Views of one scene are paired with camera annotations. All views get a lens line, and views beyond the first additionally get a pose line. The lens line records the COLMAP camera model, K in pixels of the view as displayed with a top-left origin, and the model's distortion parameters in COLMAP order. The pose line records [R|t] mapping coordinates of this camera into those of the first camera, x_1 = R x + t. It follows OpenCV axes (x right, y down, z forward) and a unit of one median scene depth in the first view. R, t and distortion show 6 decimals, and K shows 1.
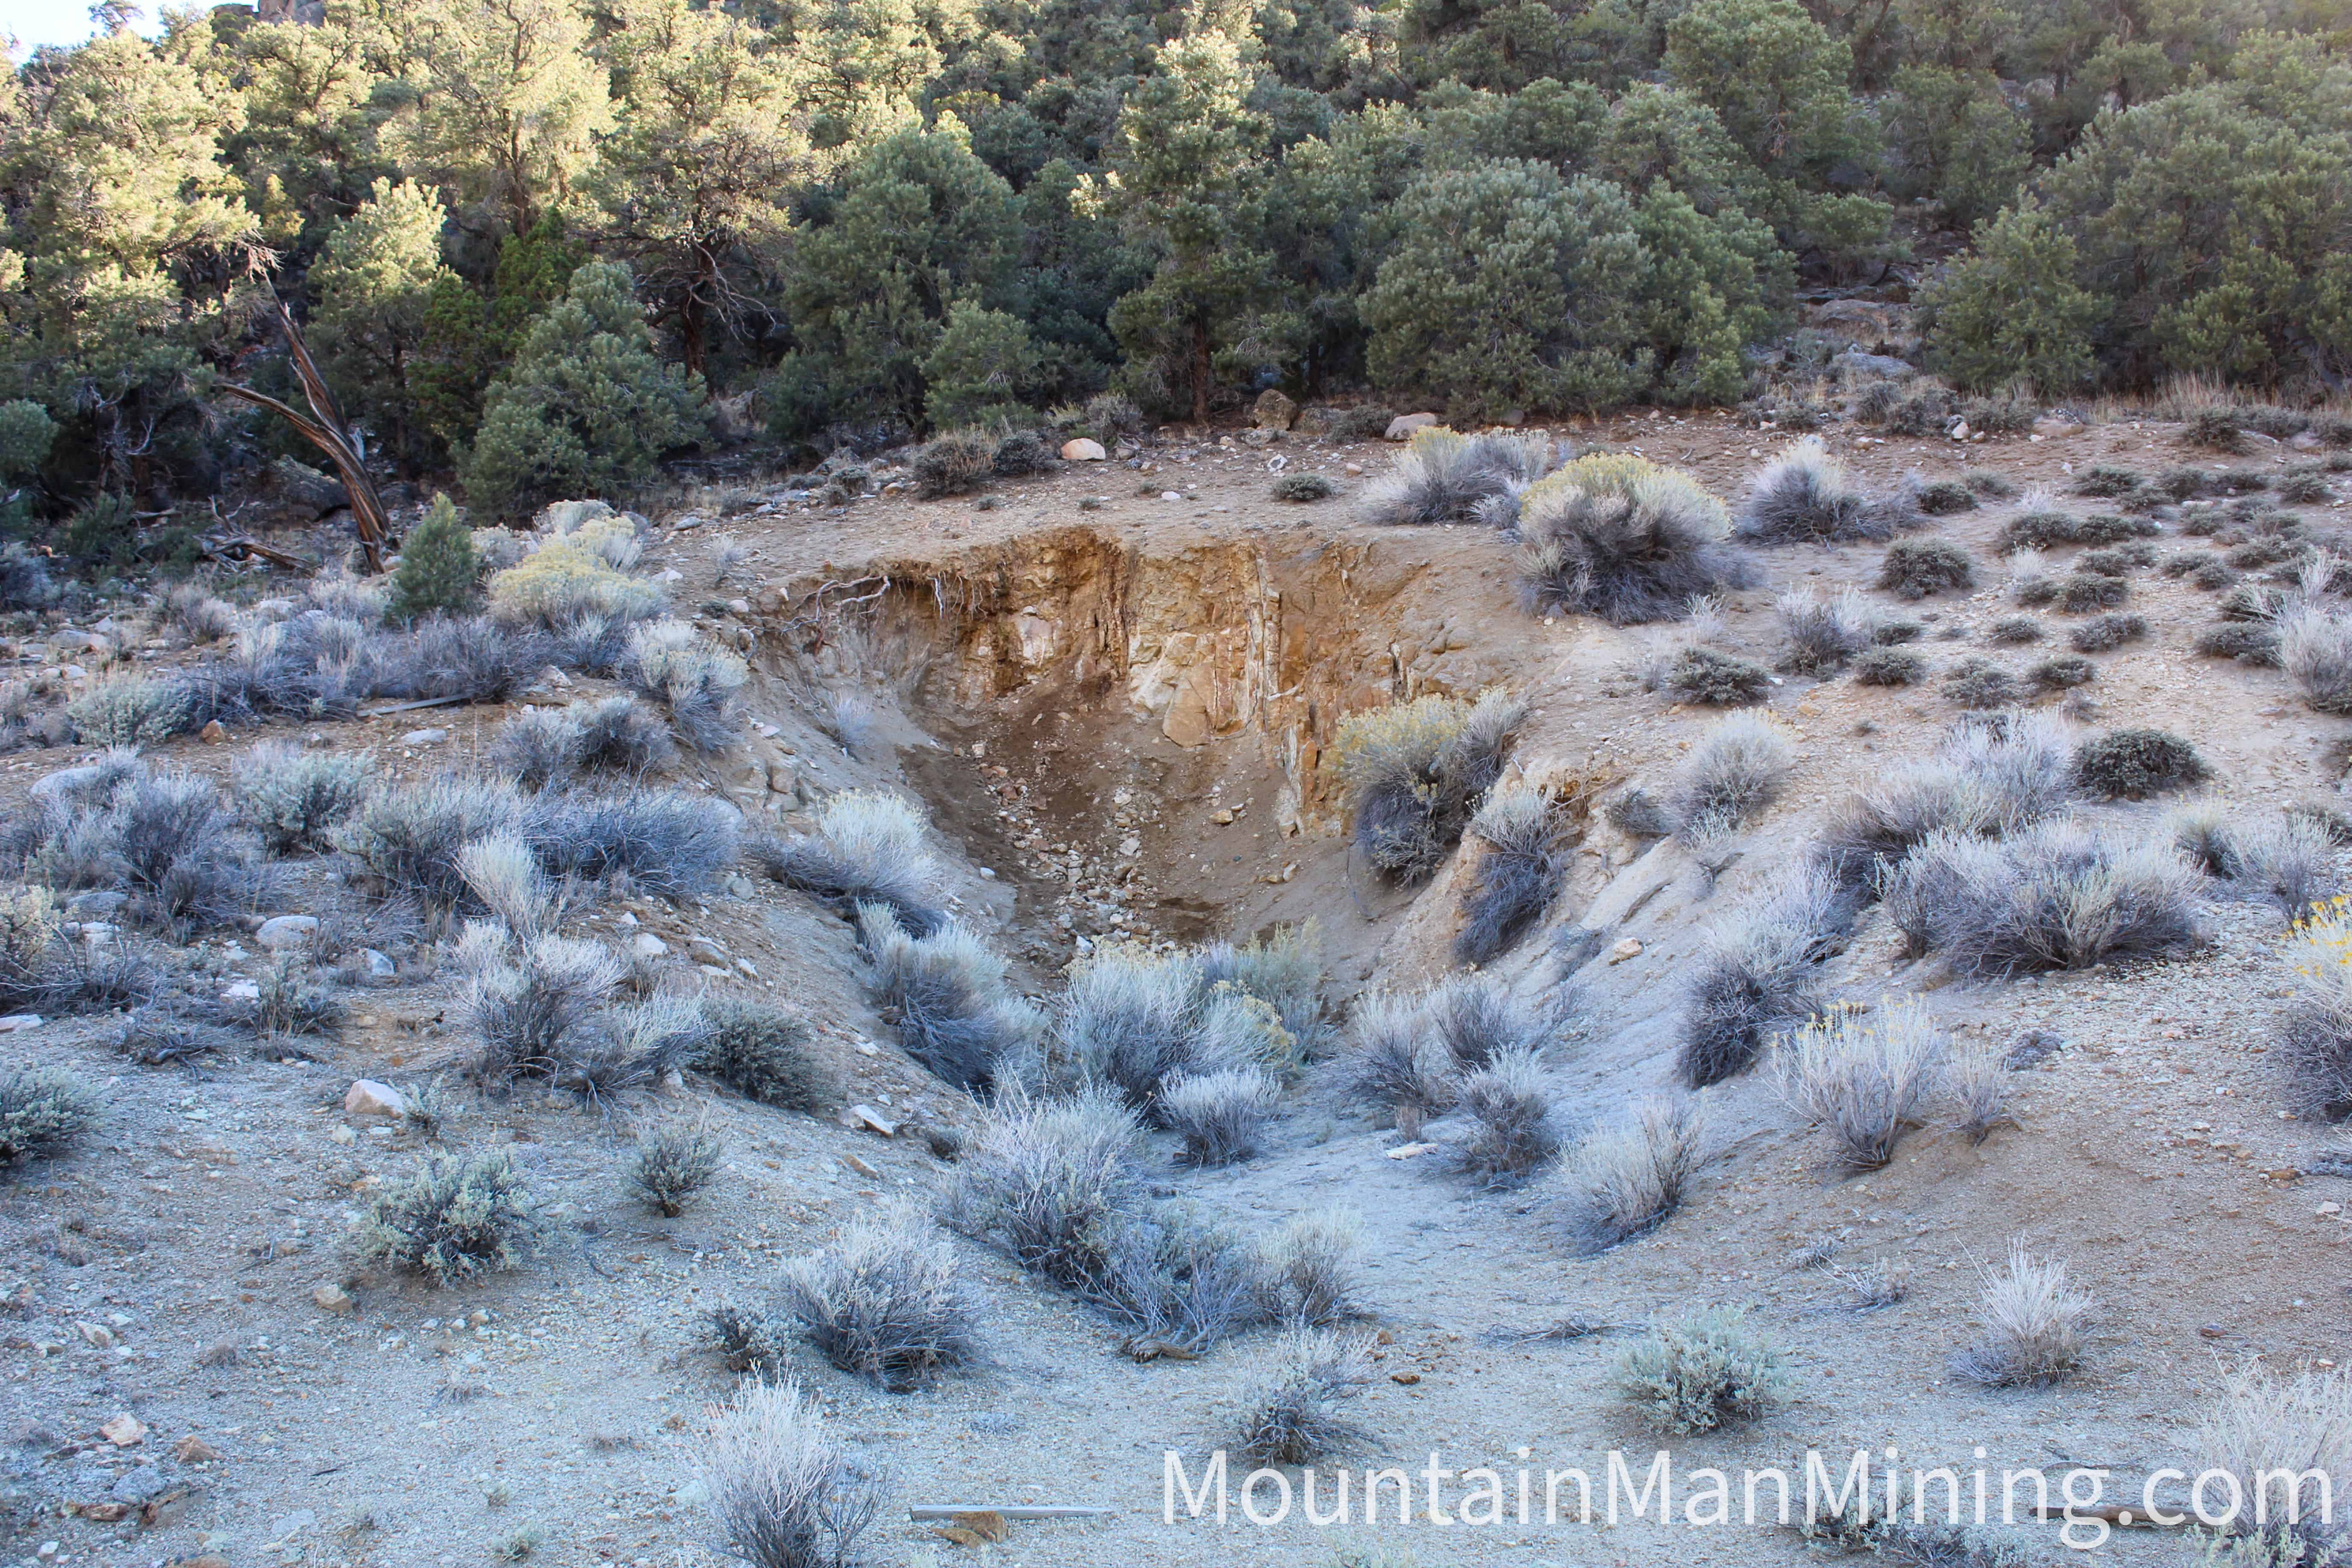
lens RADIAL K [[2319.1, 0, 1144.6], [0, 2319.1, 778.9], [0, 0, 1]] dist [-0.150885, 0.153648]
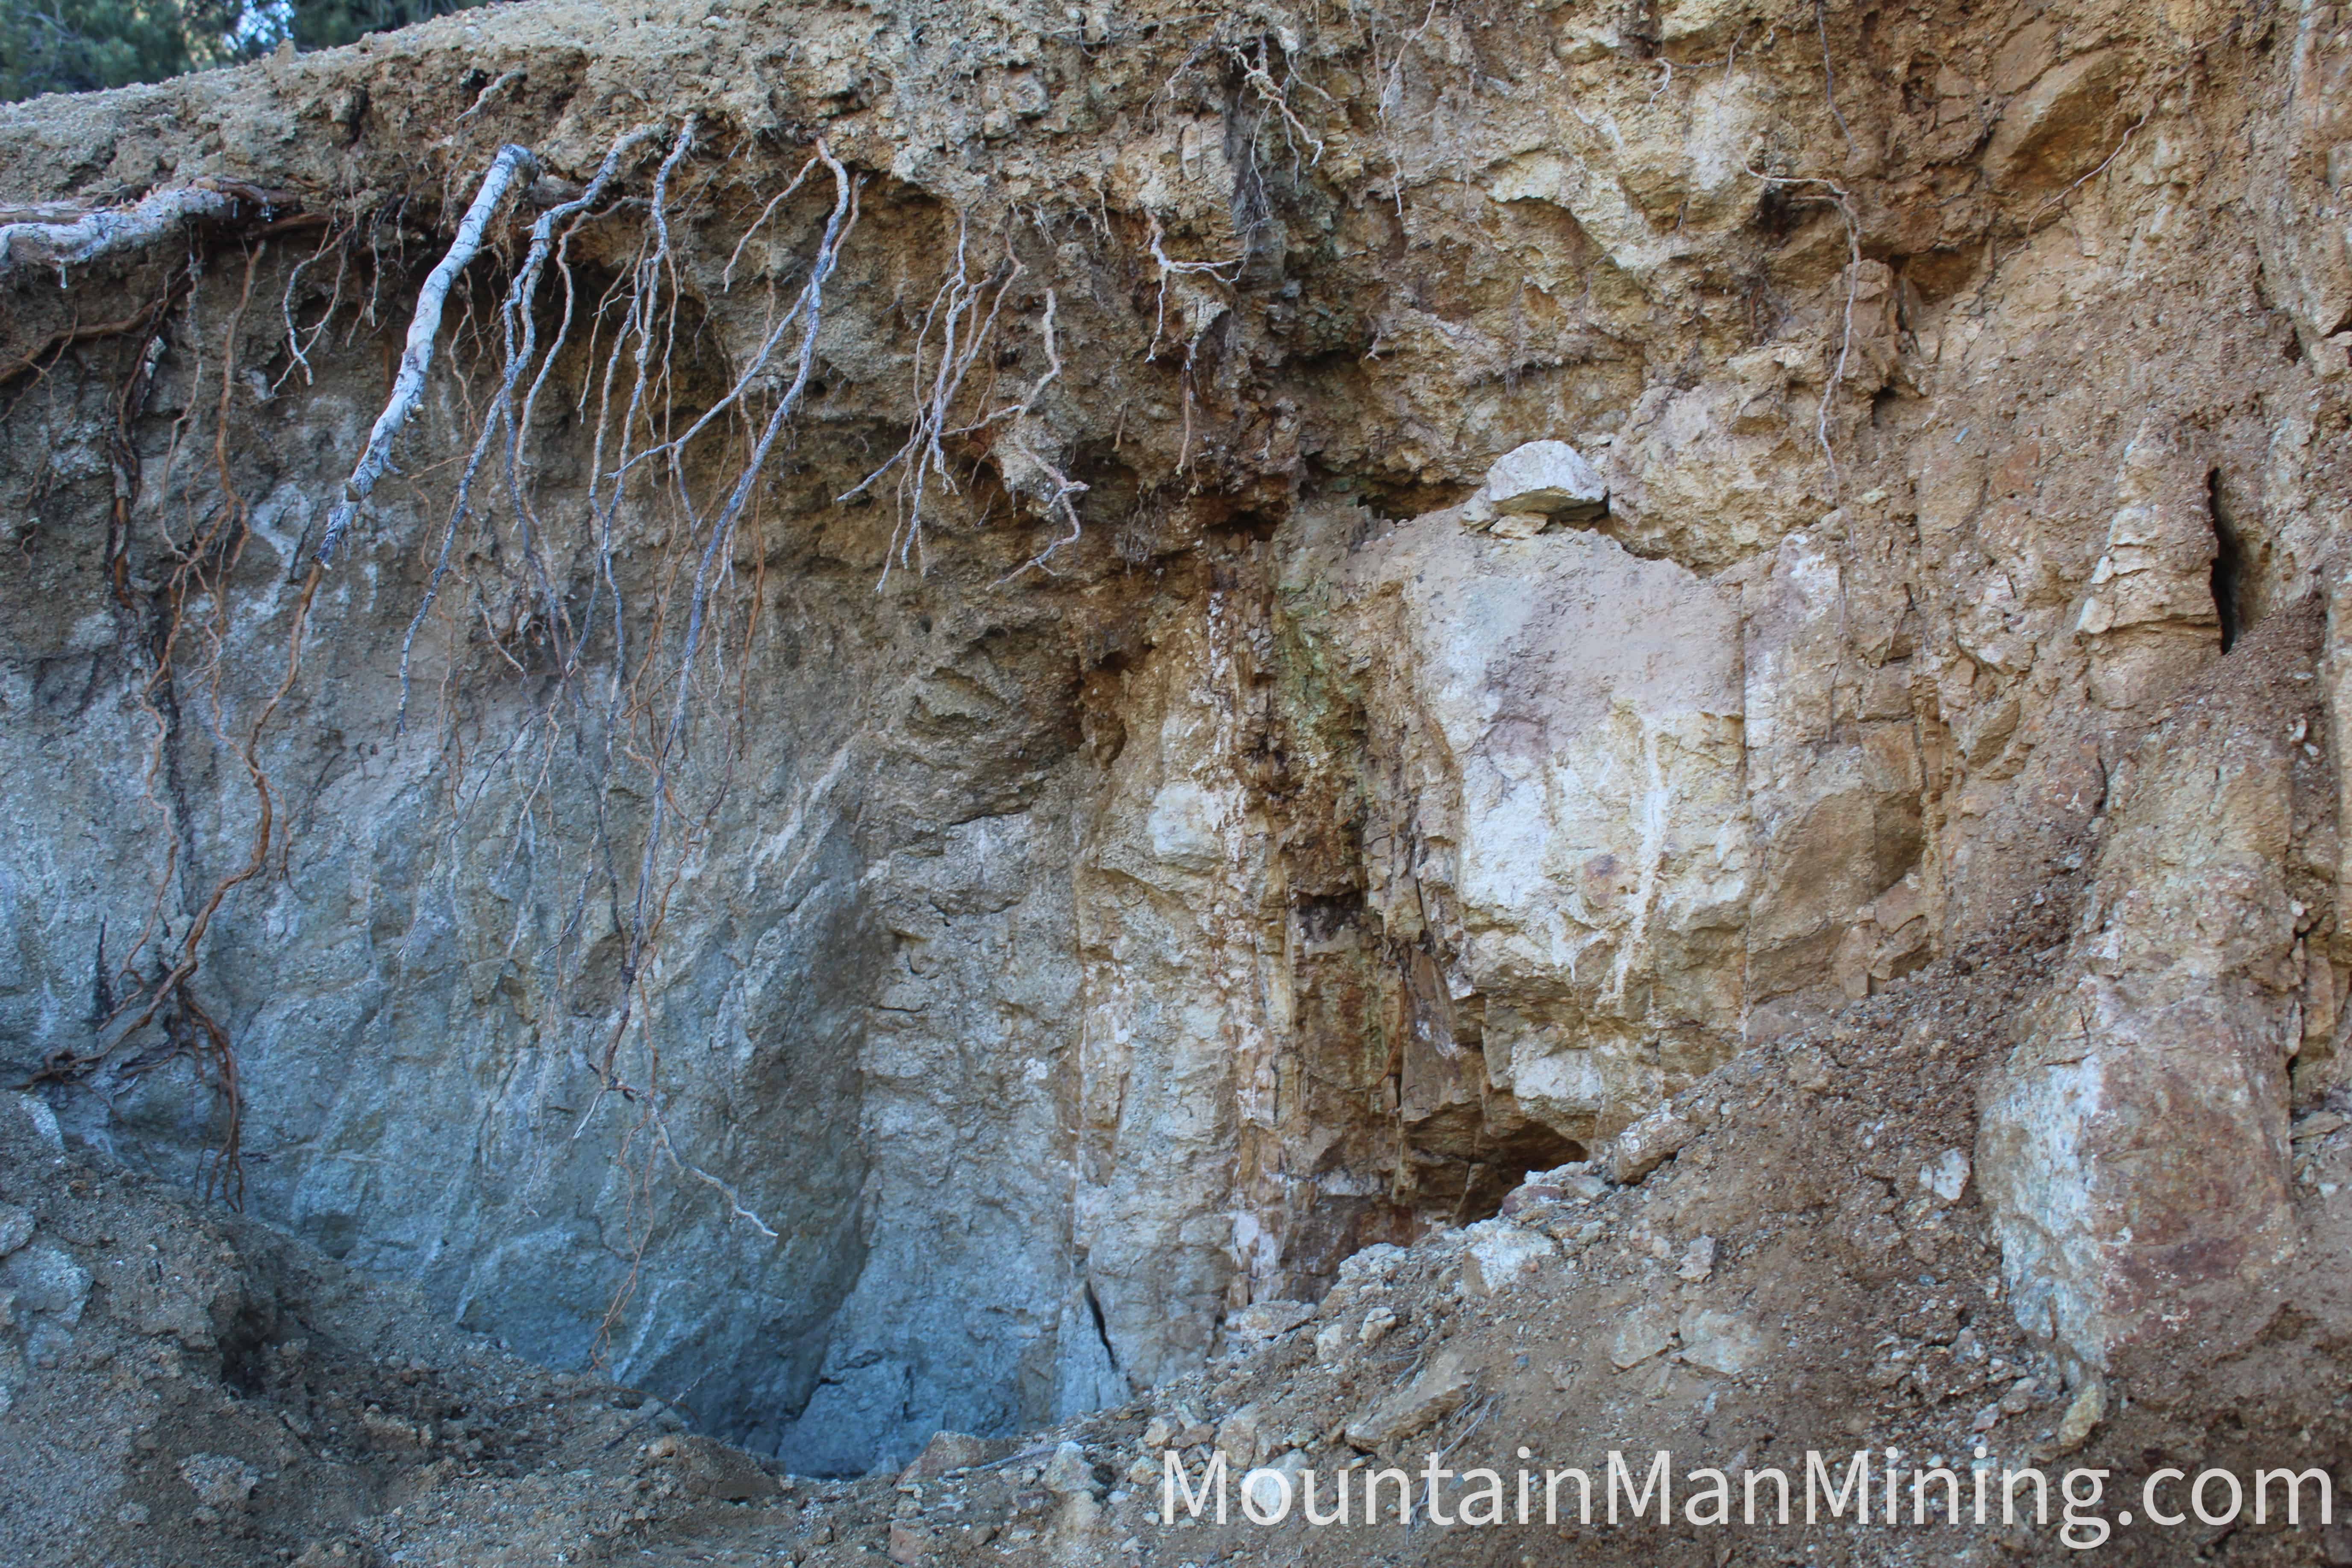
lens RADIAL K [[2319.1, 0, 1144.6], [0, 2319.1, 778.9], [0, 0, 1]] dist [-0.150885, 0.153648]
pose [[0.941705, 0.005804, -0.336389, -0.030329], [-0.005471, 0.999983, 0.001939, -0.058505], [0.336394, 0.000014, 0.941721, 0.892811]]
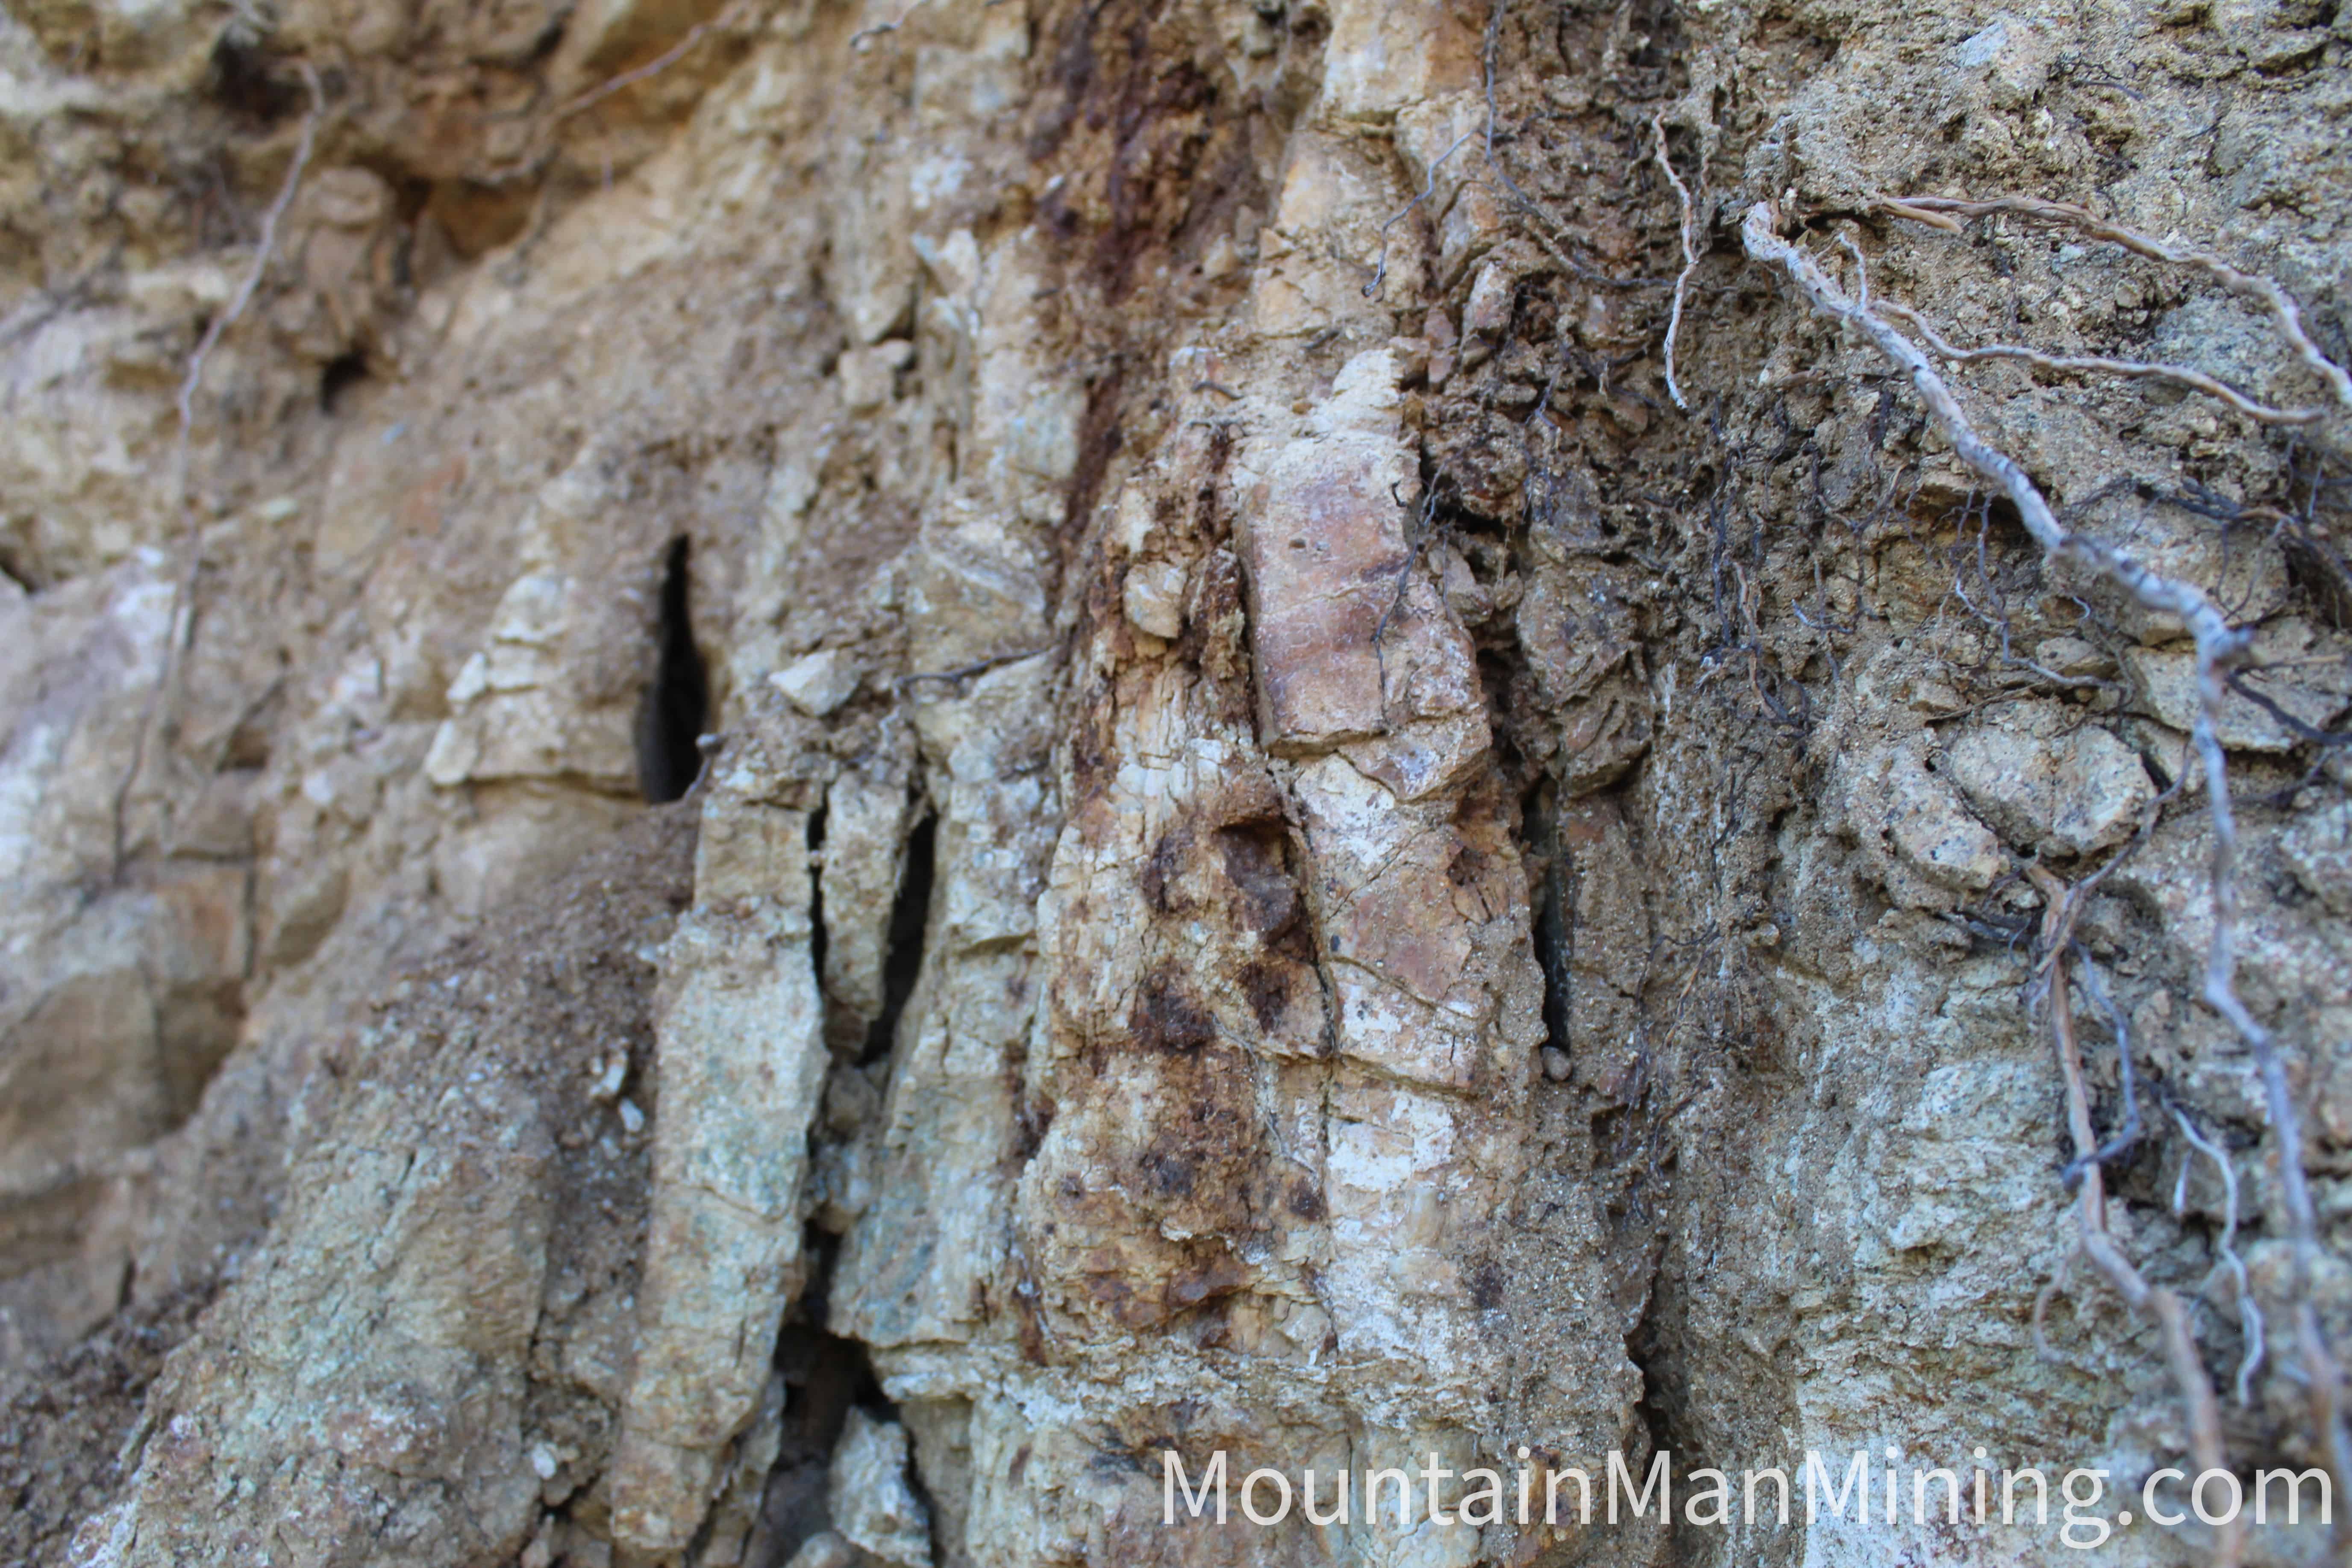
lens RADIAL K [[1979.8, 0, 1134.8], [0, 1979.8, 786.8], [0, 0, 1]] dist [-0.200052, 0.161375]
pose [[0.978182, 0.124181, 0.166550, -0.017417], [-0.121180, 0.992233, -0.028102, -0.064690], [-0.168746, 0.007306, 0.985633, 0.941925]]
